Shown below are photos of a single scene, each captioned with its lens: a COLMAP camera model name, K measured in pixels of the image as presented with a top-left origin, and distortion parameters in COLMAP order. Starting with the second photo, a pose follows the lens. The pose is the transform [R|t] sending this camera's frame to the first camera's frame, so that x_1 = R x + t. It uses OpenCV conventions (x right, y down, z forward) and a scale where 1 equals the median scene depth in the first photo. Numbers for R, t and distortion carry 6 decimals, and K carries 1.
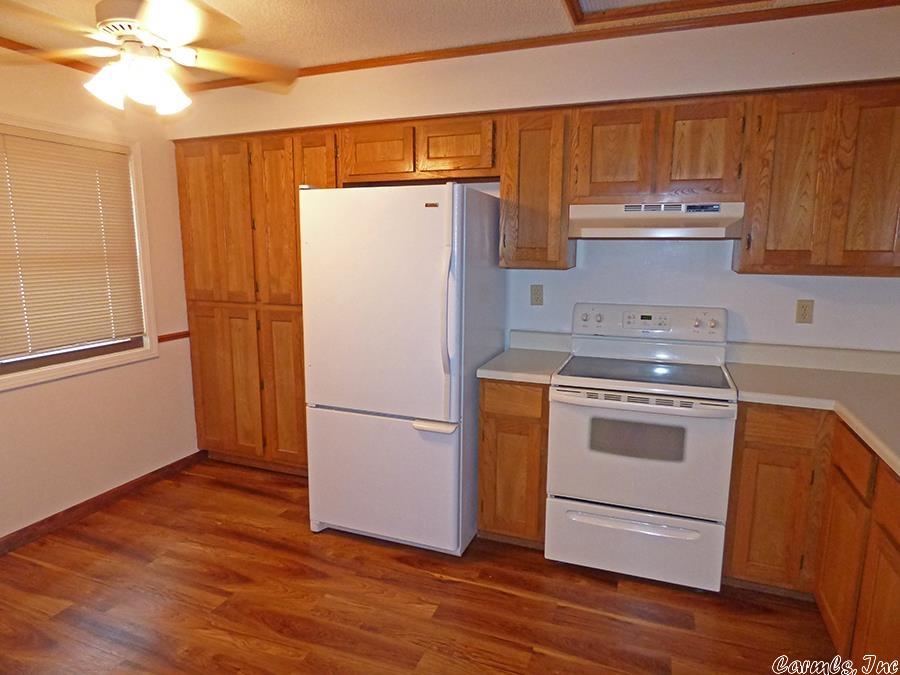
lens RADIAL K [[557.6, 0, 449.7], [0, 557.6, 338.1], [0, 0, 1]] dist [-0.016356, 0.006554]
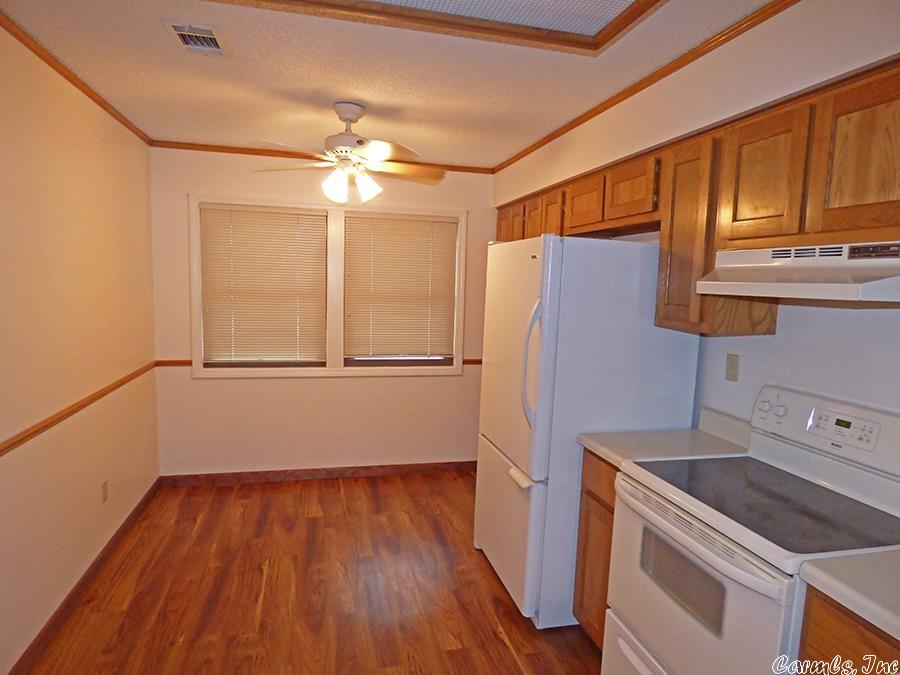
lens RADIAL K [[557.6, 0, 444.9], [0, 557.6, 339.3], [0, 0, 1]] dist [-0.016356, 0.006554]
pose [[0.563028, 0.099811, -0.820388, 0.647589], [-0.167559, 0.985850, 0.004947, -0.062662], [0.809273, 0.134678, 0.571785, 0.283423]]
